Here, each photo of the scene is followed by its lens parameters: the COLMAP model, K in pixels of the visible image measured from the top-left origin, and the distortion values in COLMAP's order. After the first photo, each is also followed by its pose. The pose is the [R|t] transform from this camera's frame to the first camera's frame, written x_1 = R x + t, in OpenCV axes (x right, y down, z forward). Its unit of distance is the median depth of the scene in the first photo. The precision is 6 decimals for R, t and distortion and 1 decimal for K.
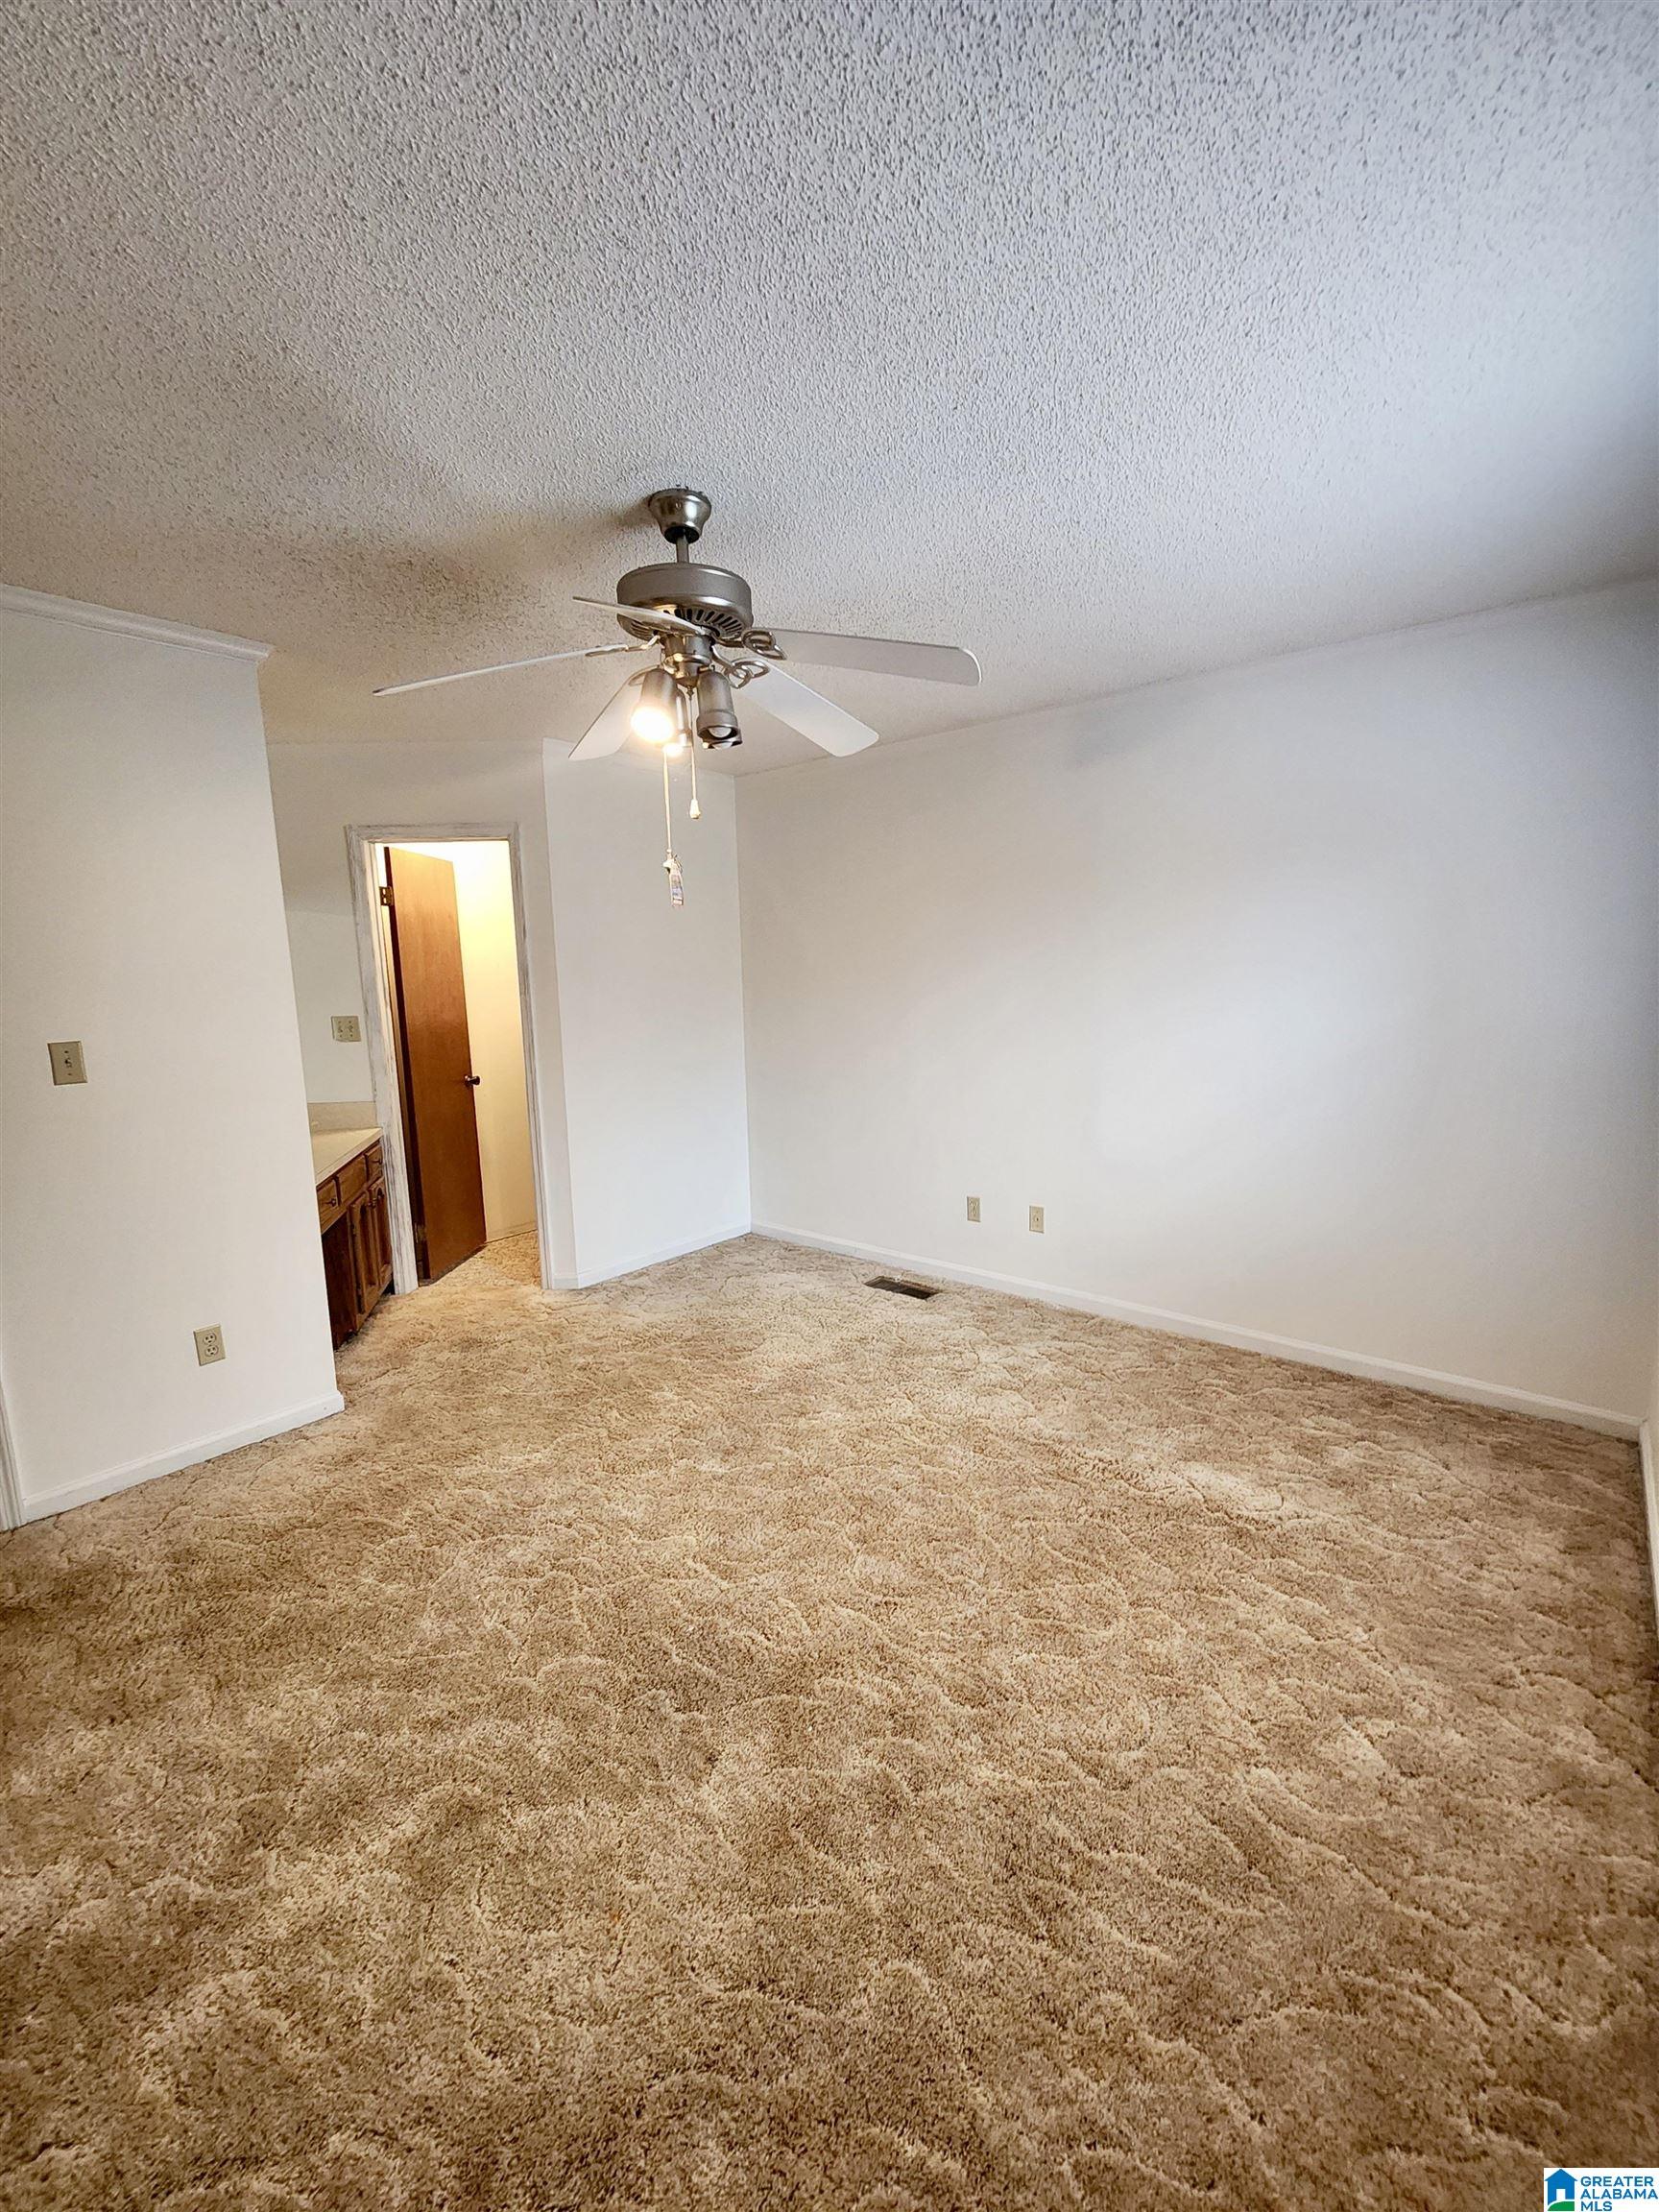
lens RADIAL K [[908.8, 0, 836.0], [0, 908.8, 1117.6], [0, 0, 1]] dist [0.002332, 0.000056]
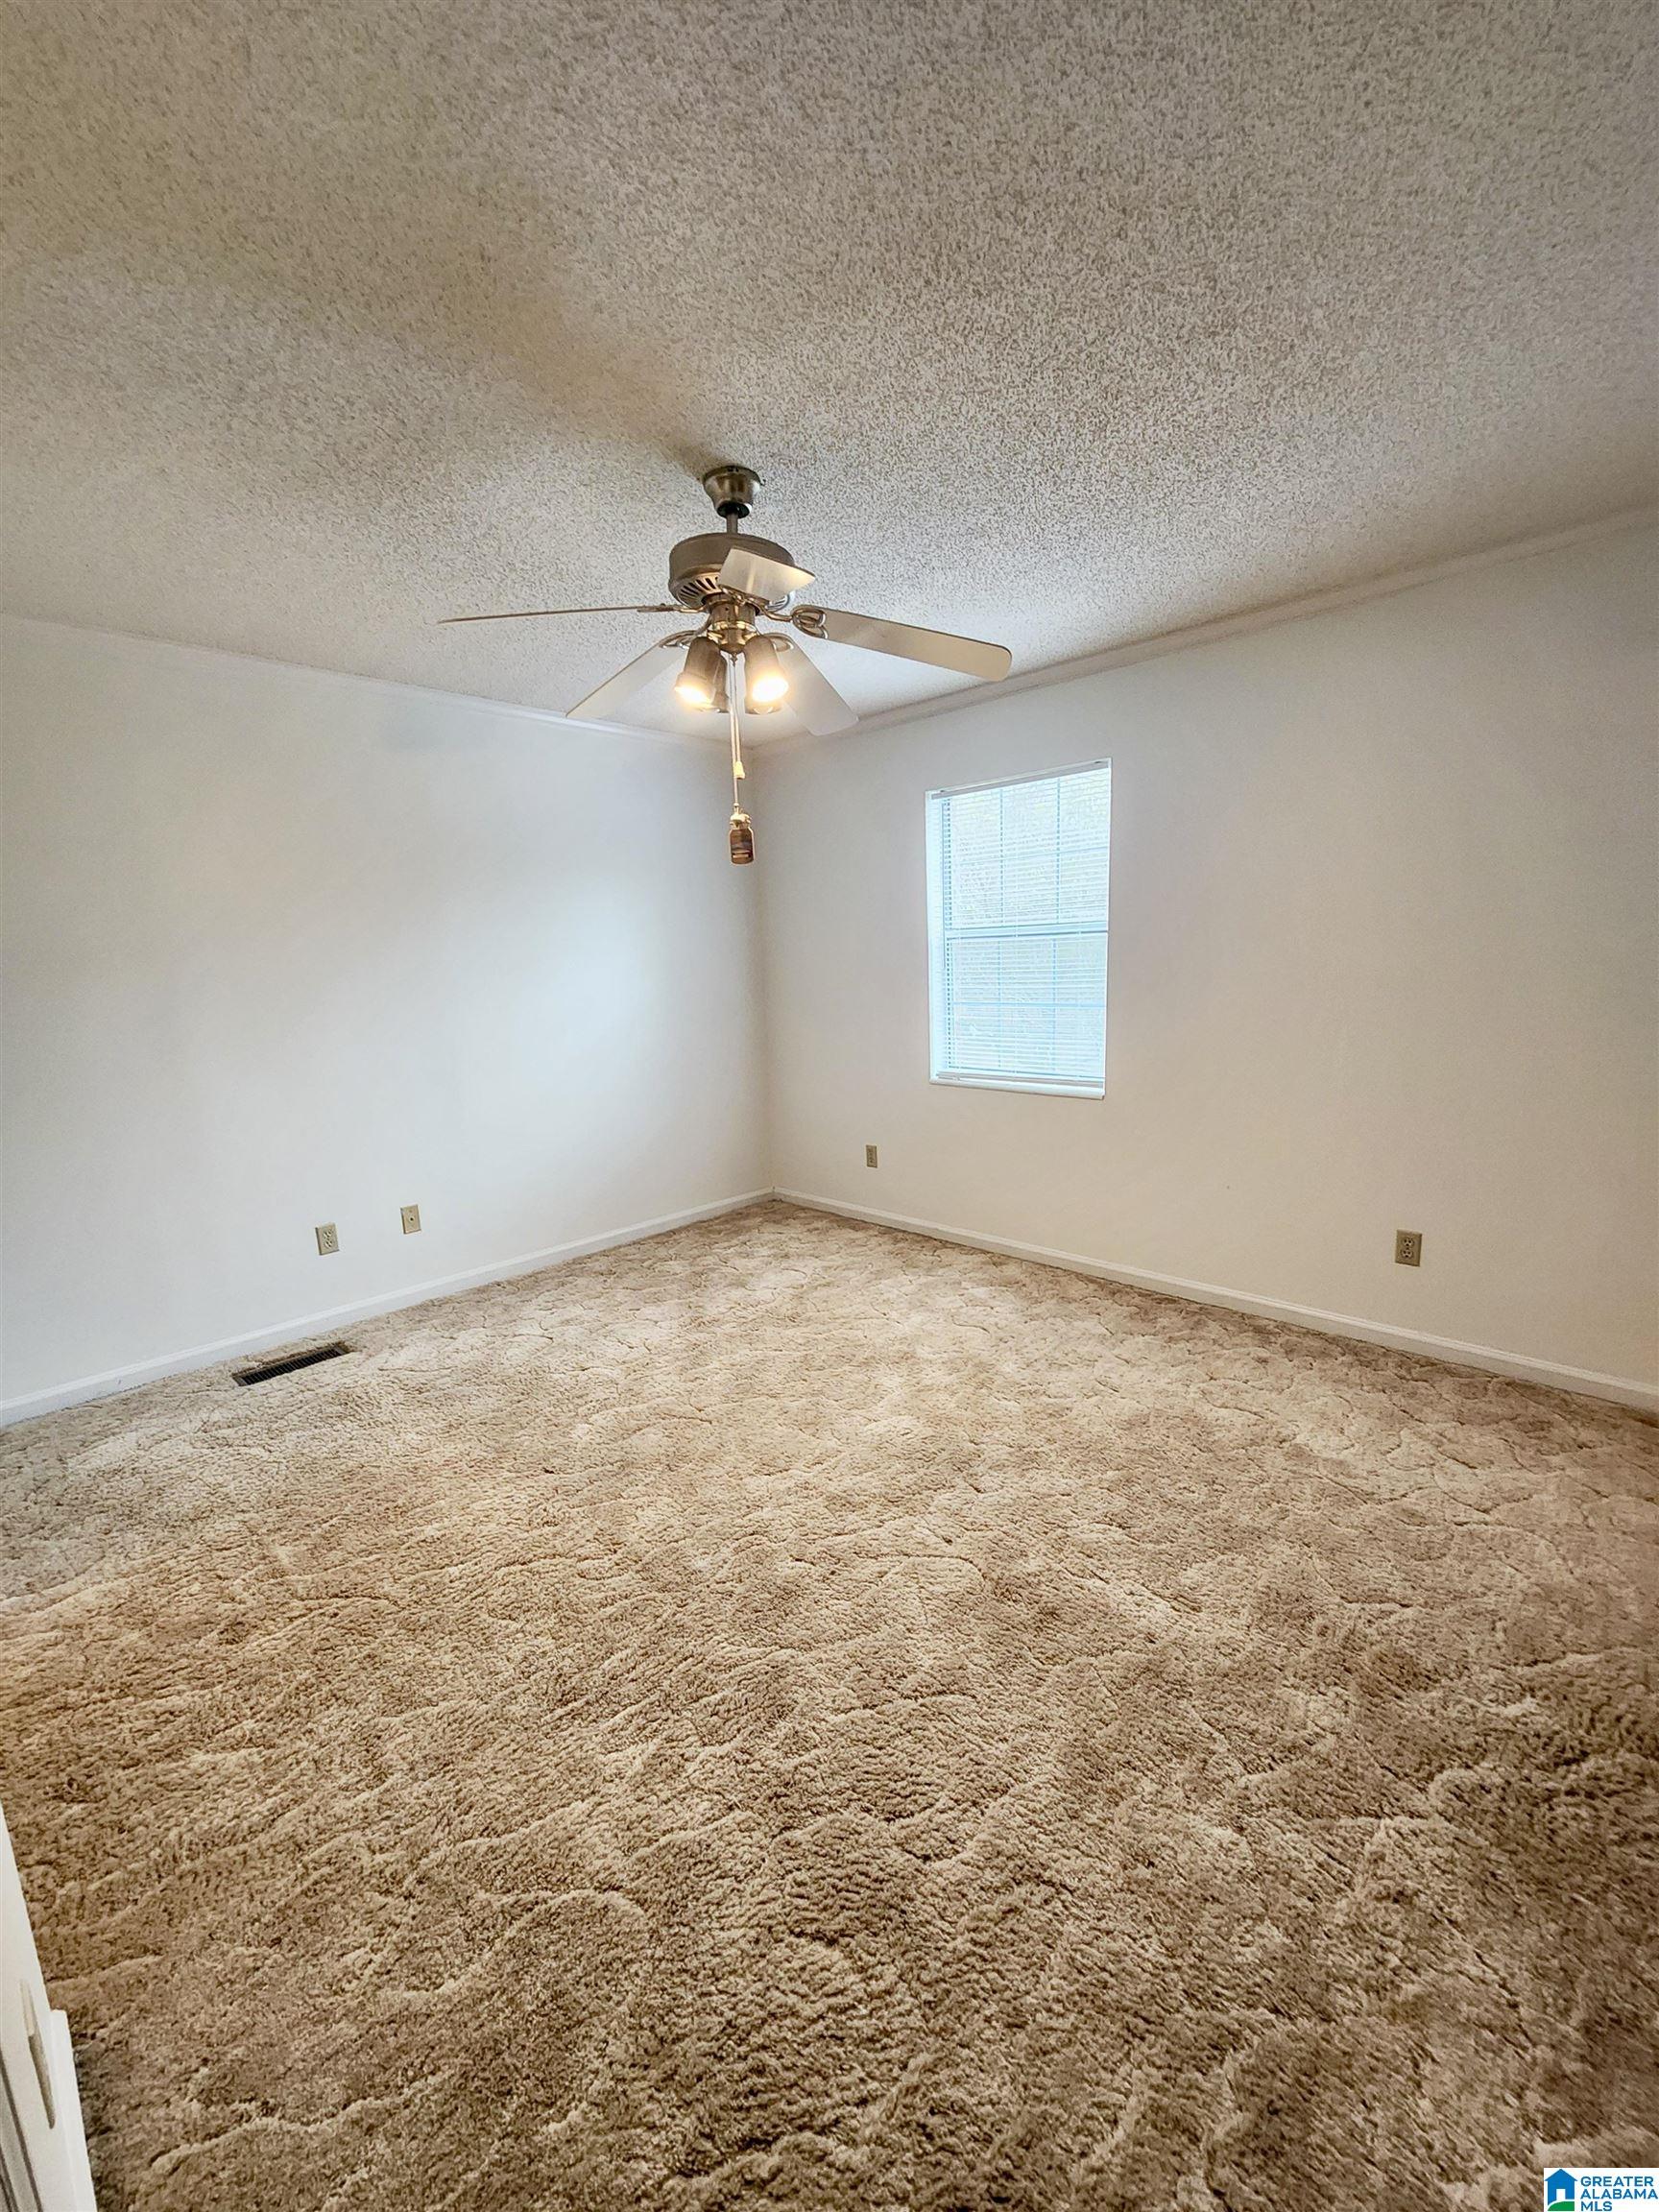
lens RADIAL K [[908.8, 0, 836.0], [0, 908.8, 1117.6], [0, 0, 1]] dist [0.002332, 0.000056]
pose [[0.084166, -0.165978, 0.982531, -0.755068], [0.199571, 0.968859, 0.146572, -0.047484], [-0.976262, 0.183749, 0.114669, 0.506170]]
